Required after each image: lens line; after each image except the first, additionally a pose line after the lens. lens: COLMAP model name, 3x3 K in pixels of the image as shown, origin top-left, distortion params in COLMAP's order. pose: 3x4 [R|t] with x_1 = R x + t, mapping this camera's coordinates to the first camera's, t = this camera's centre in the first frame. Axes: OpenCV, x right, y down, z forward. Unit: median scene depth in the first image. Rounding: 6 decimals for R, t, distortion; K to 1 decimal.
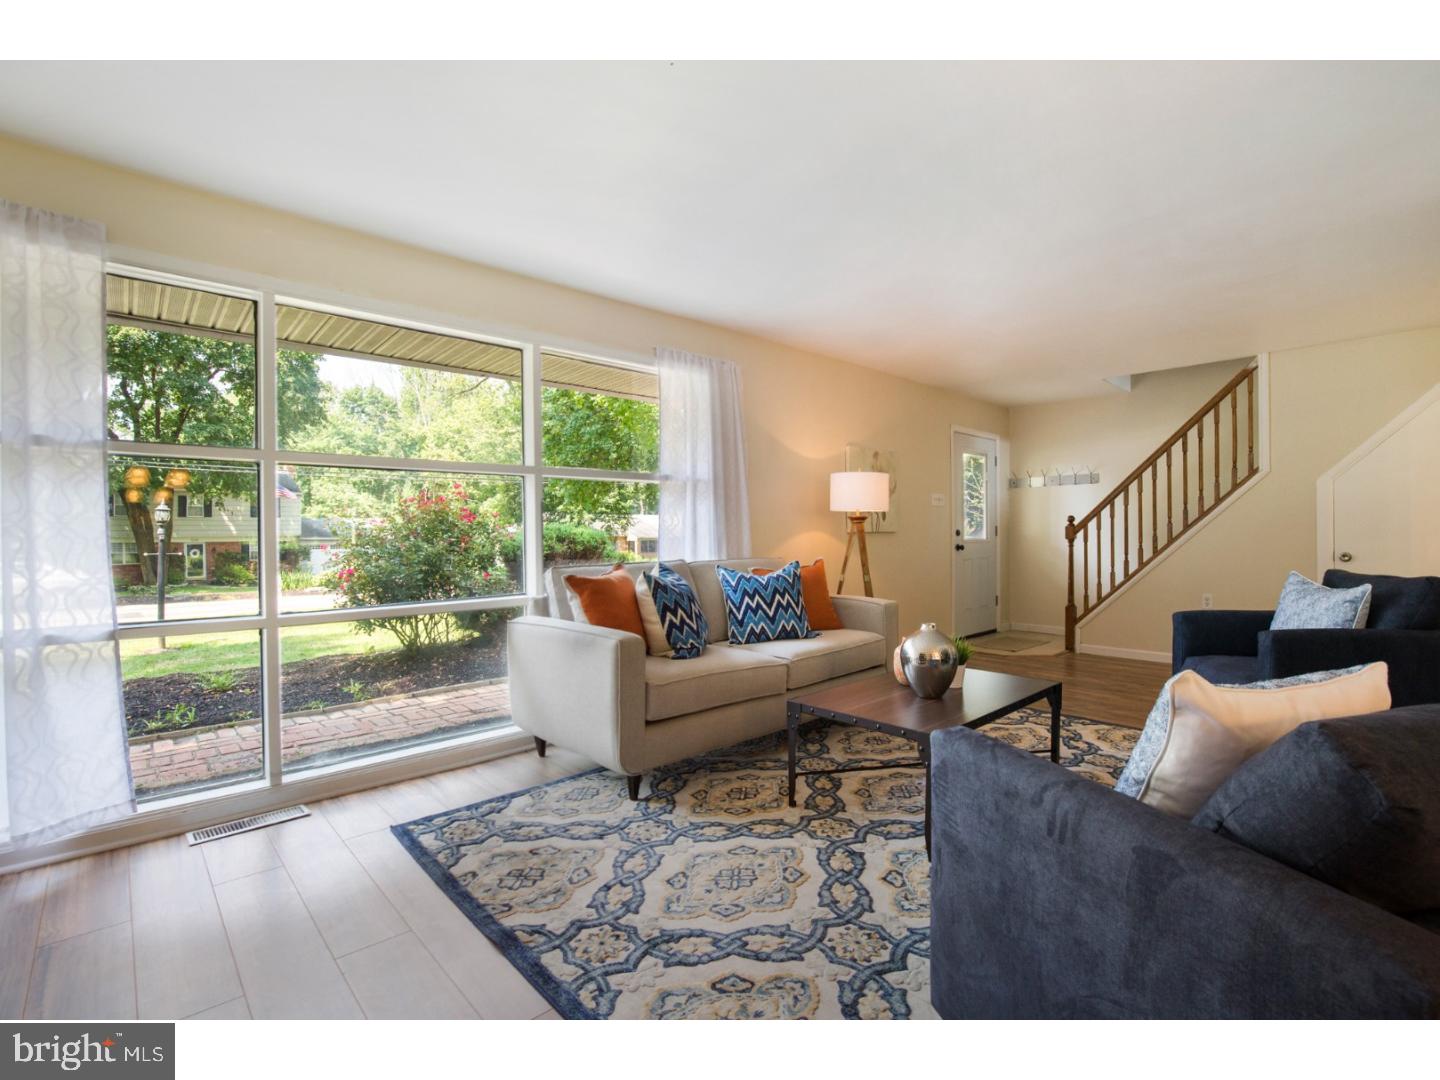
lens RADIAL K [[657.2, 0, 725.2], [0, 657.2, 529.0], [0, 0, 1]] dist [0.008179, -0.000154]
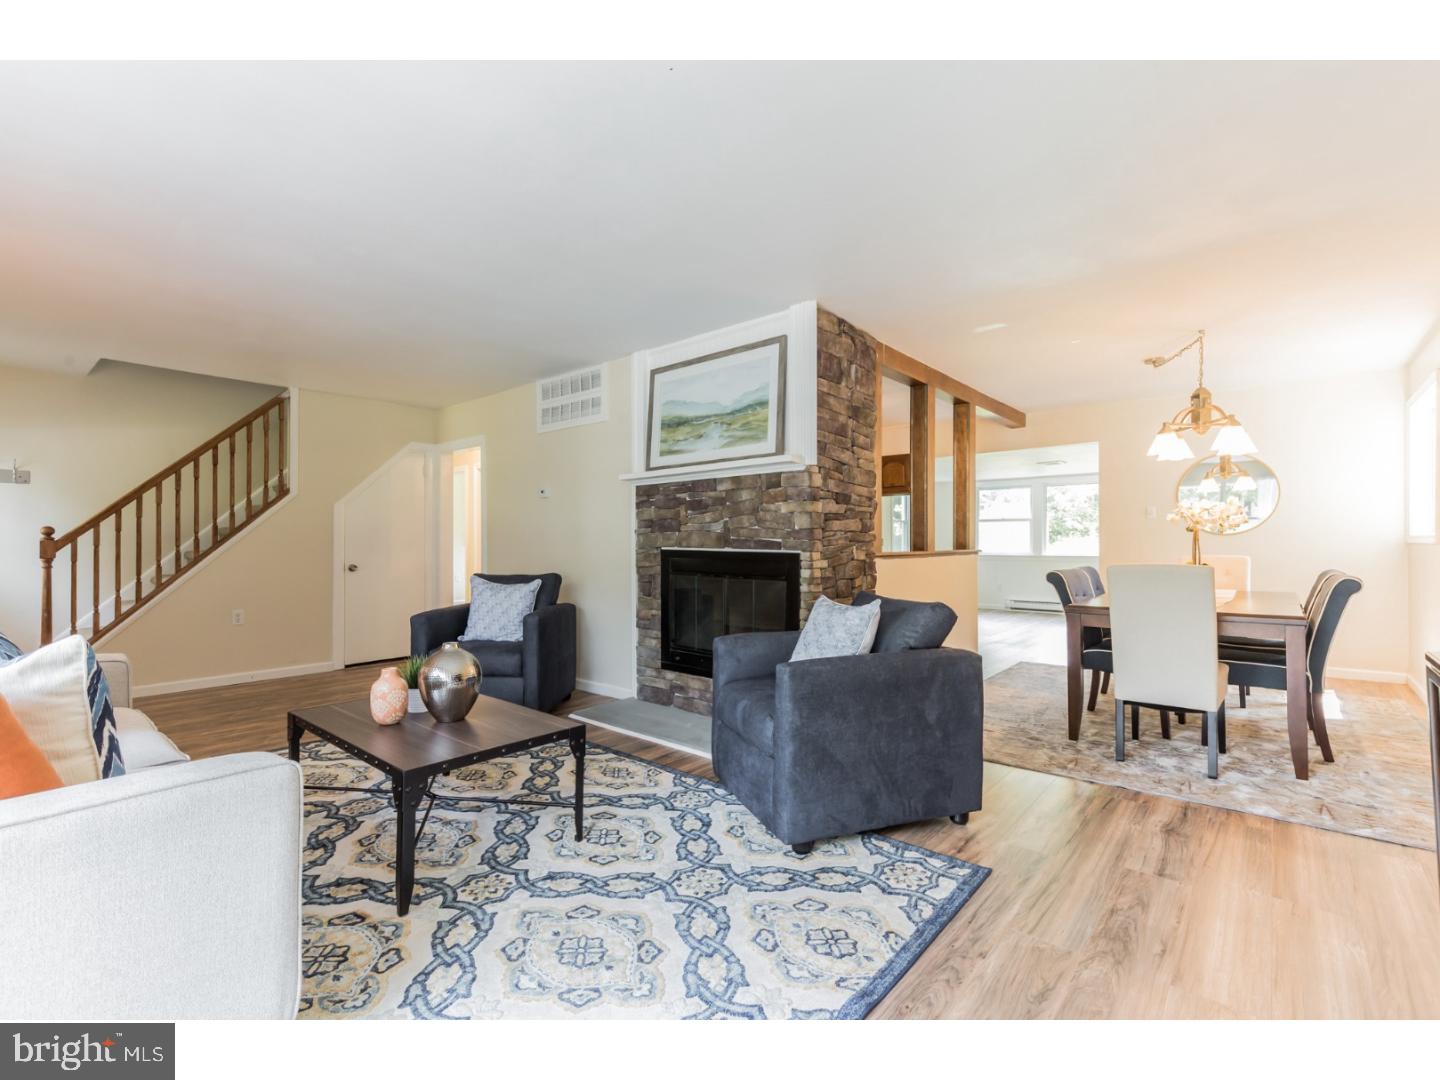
lens RADIAL K [[657.2, 0, 725.3], [0, 657.2, 545.6], [0, 0, 1]] dist [0.008179, -0.000154]
pose [[-0.098711, 0.002814, 0.995112, -0.582788], [0.002768, 0.999993, -0.002553, 0.009630], [-0.995112, 0.002503, -0.098718, 0.621082]]
